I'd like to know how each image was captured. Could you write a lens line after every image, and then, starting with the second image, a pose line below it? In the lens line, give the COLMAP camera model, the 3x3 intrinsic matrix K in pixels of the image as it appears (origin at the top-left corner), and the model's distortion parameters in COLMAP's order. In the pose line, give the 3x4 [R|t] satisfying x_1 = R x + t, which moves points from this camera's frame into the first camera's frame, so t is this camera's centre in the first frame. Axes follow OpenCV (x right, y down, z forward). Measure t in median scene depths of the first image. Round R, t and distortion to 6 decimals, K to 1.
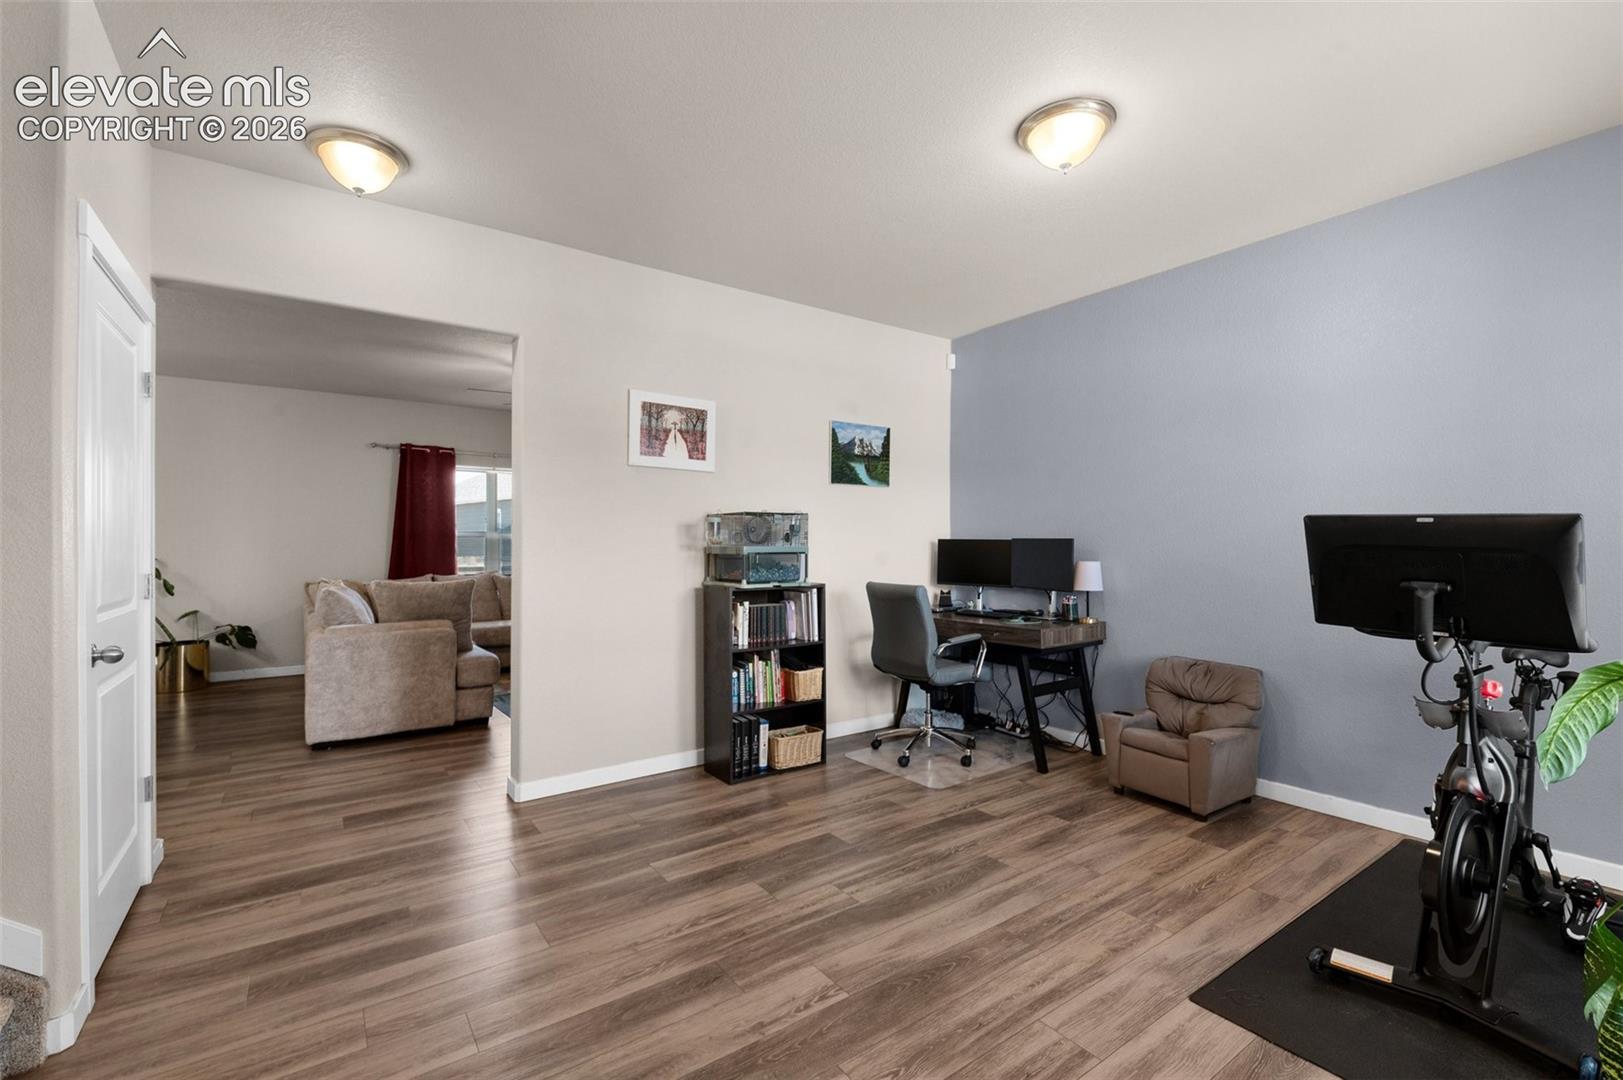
lens RADIAL K [[700.6, 0, 808.9], [0, 700.6, 539.7], [0, 0, 1]] dist [0.011184, -0.000271]
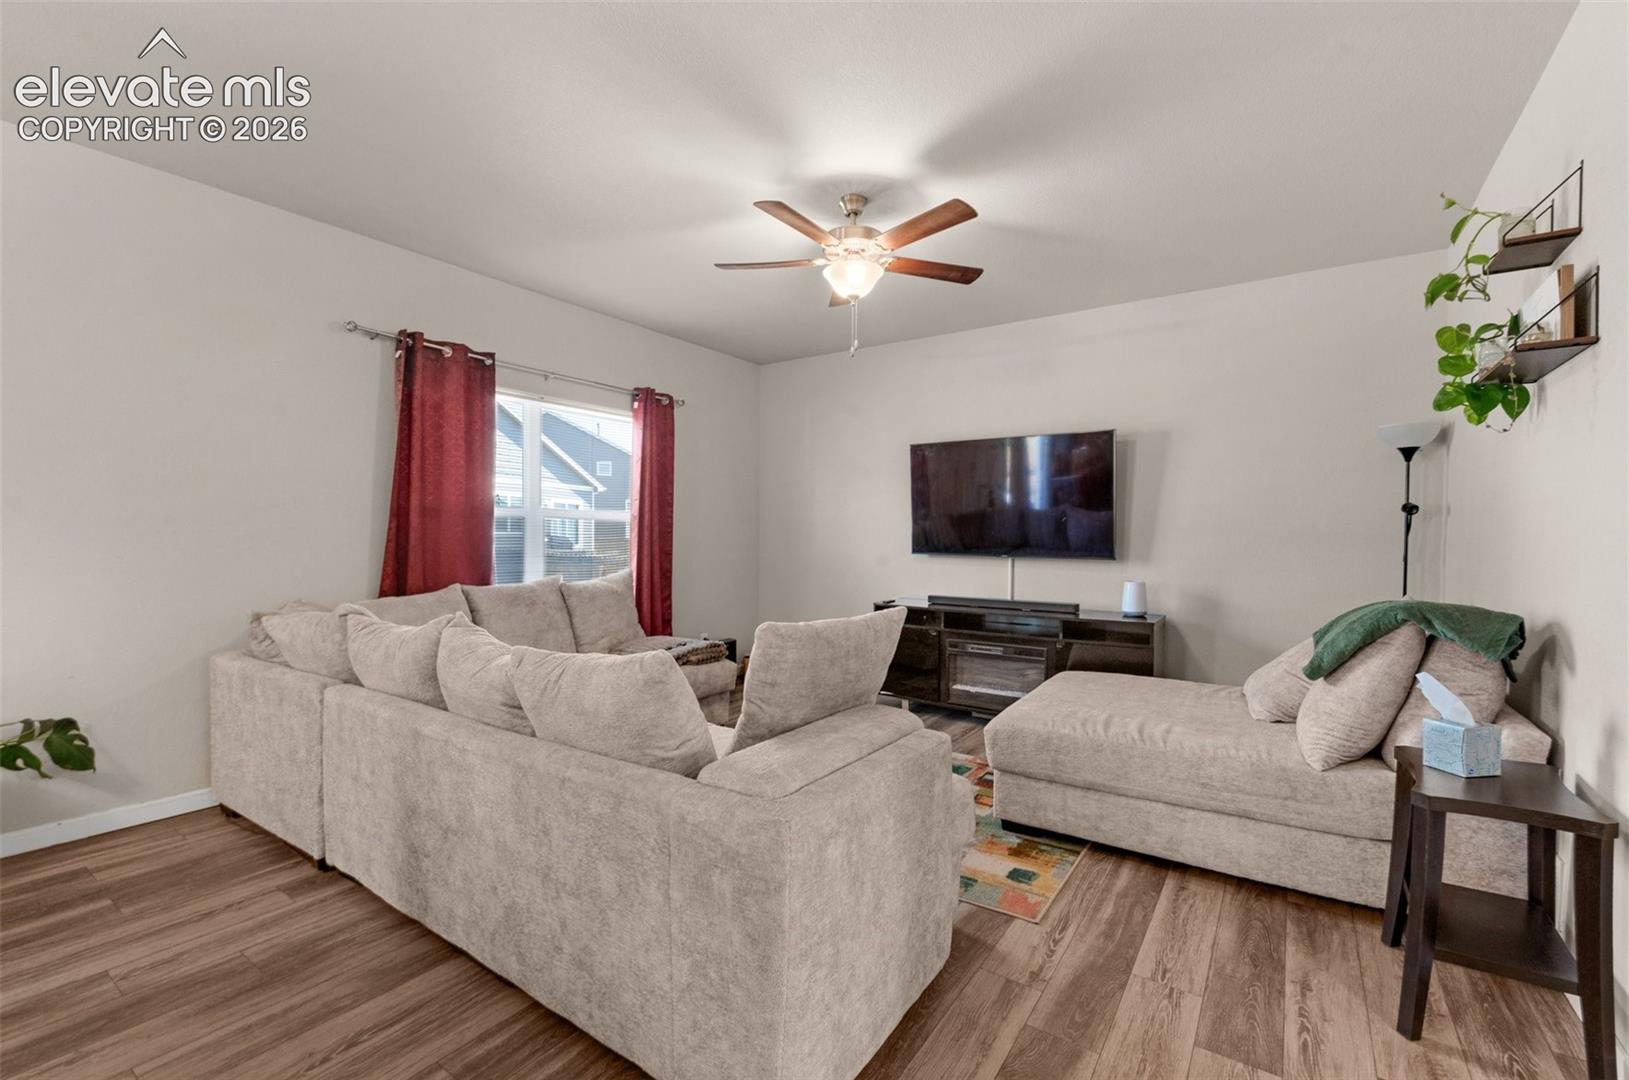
lens RADIAL K [[703.1, 0, 812.7], [0, 703.1, 539.5], [0, 0, 1]] dist [0.011184, -0.000271]
pose [[0.943345, 0.004738, 0.331779, -0.524733], [-0.010923, 0.999800, 0.016781, 0.004565], [-0.331633, -0.019454, 0.943208, 0.459325]]
